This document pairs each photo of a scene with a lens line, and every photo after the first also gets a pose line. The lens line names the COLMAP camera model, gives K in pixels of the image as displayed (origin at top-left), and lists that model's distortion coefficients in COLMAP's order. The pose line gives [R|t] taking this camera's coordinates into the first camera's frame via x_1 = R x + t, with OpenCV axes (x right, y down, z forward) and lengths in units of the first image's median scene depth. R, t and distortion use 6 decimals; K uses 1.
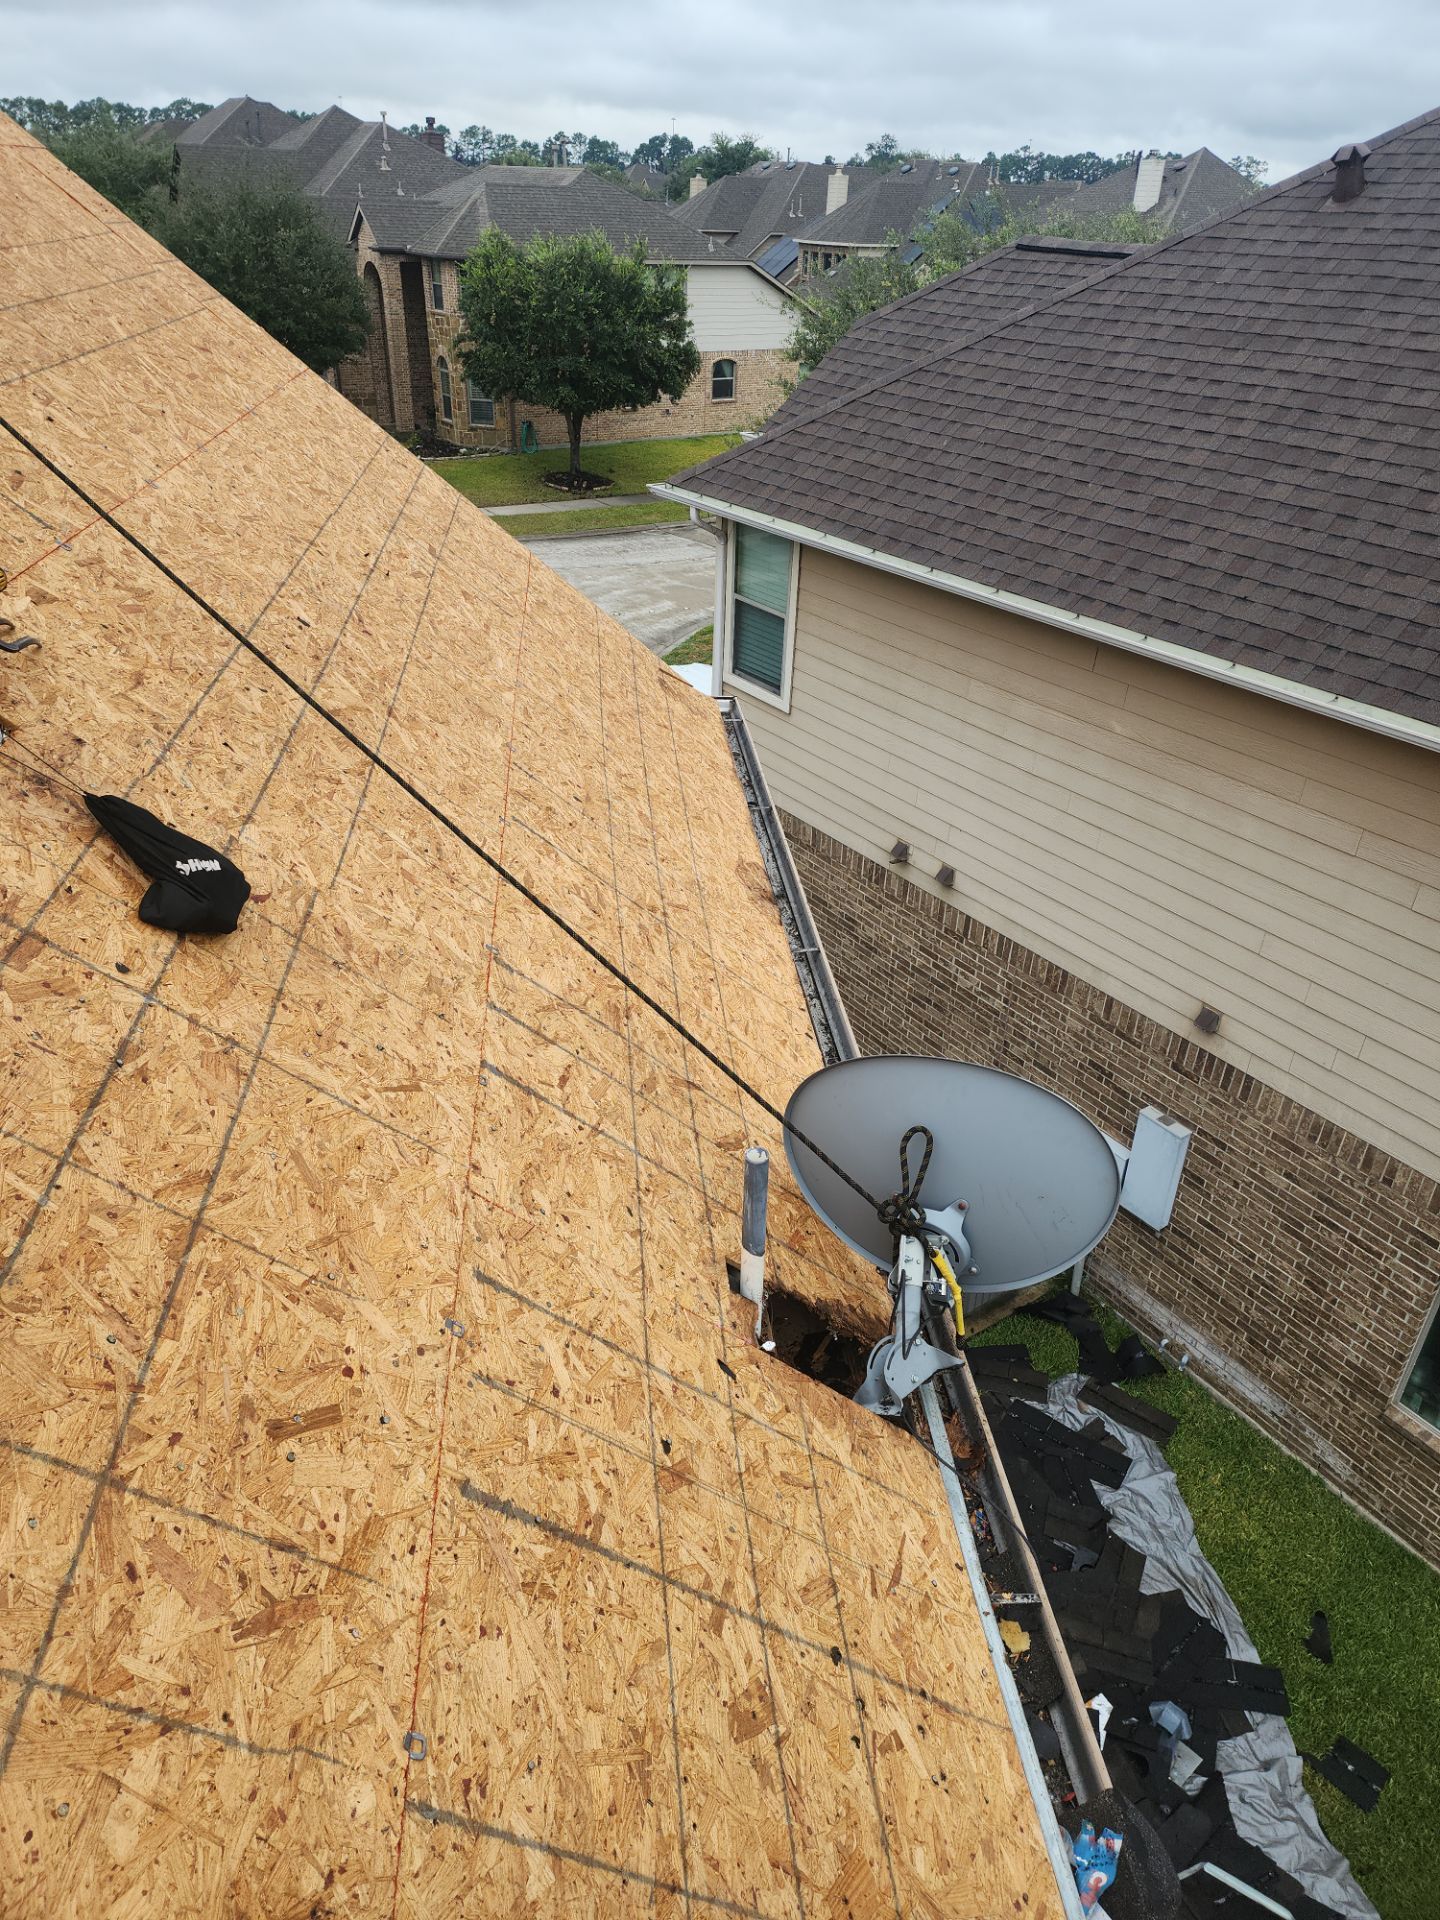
lens RADIAL K [[1310.8, 0, 716.4], [0, 1310.8, 930.2], [0, 0, 1]] dist [0.090877, -0.070208]
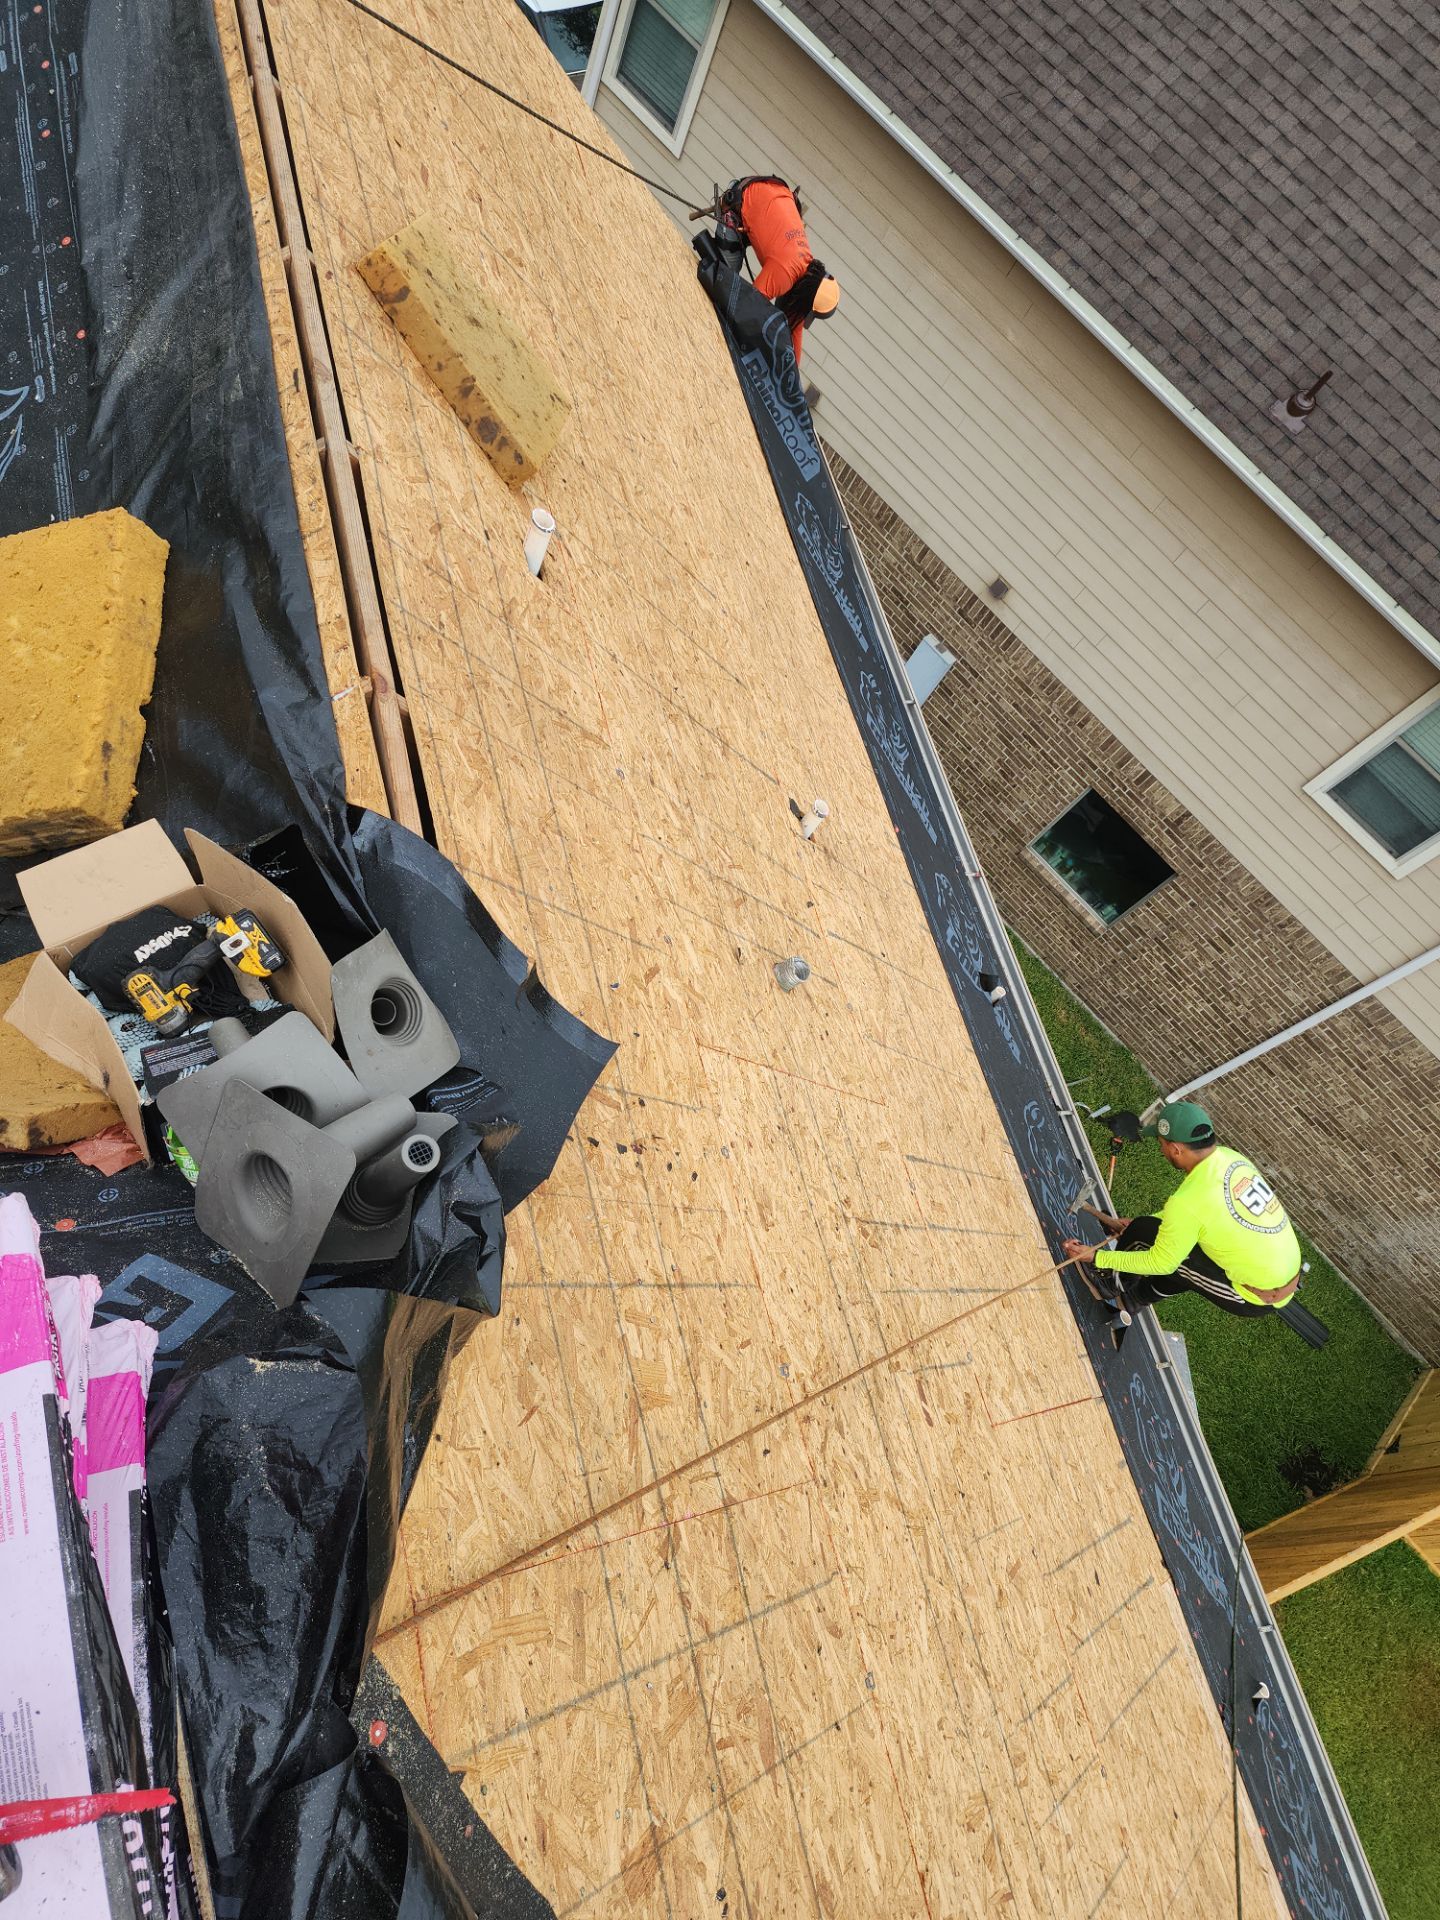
lens RADIAL K [[1310.8, 0, 726.7], [0, 1310.8, 955.0], [0, 0, 1]] dist [0.090877, -0.070208]
pose [[0.935641, -0.006077, 0.352901, -0.419912], [-0.192579, 0.829117, 0.524861, -0.323166], [-0.295786, -0.559043, 0.774585, -0.172428]]
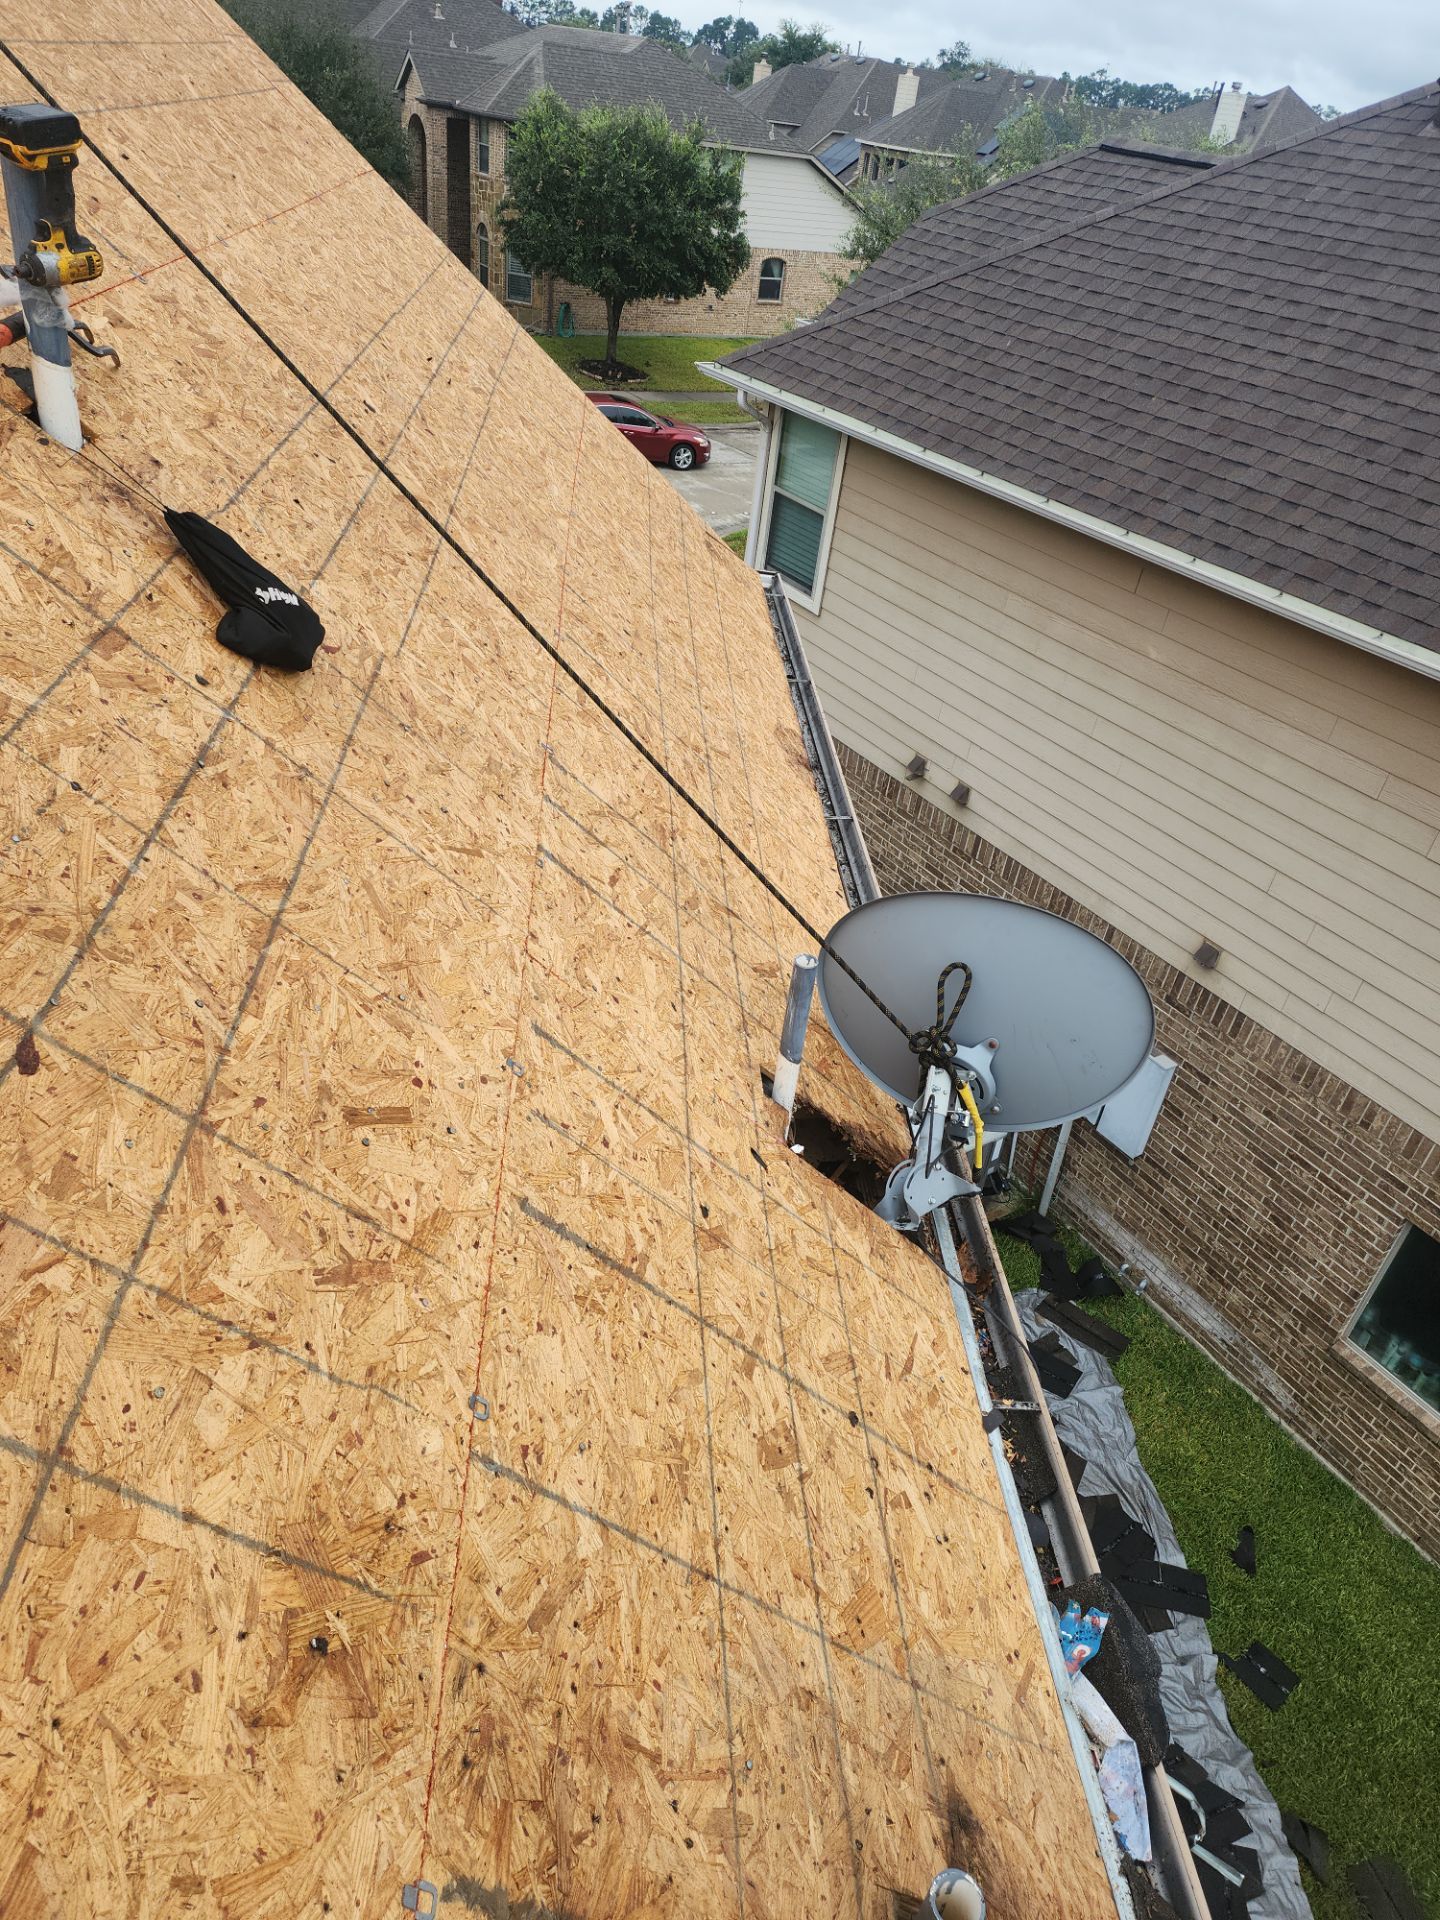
lens RADIAL K [[1310.8, 0, 721.3], [0, 1310.8, 942.0], [0, 0, 1]] dist [0.090877, -0.070208]
pose [[0.995593, 0.092211, 0.017104, -0.017656], [-0.093126, 0.993596, 0.063990, 0.033606], [-0.011094, -0.065301, 0.997804, 0.001336]]
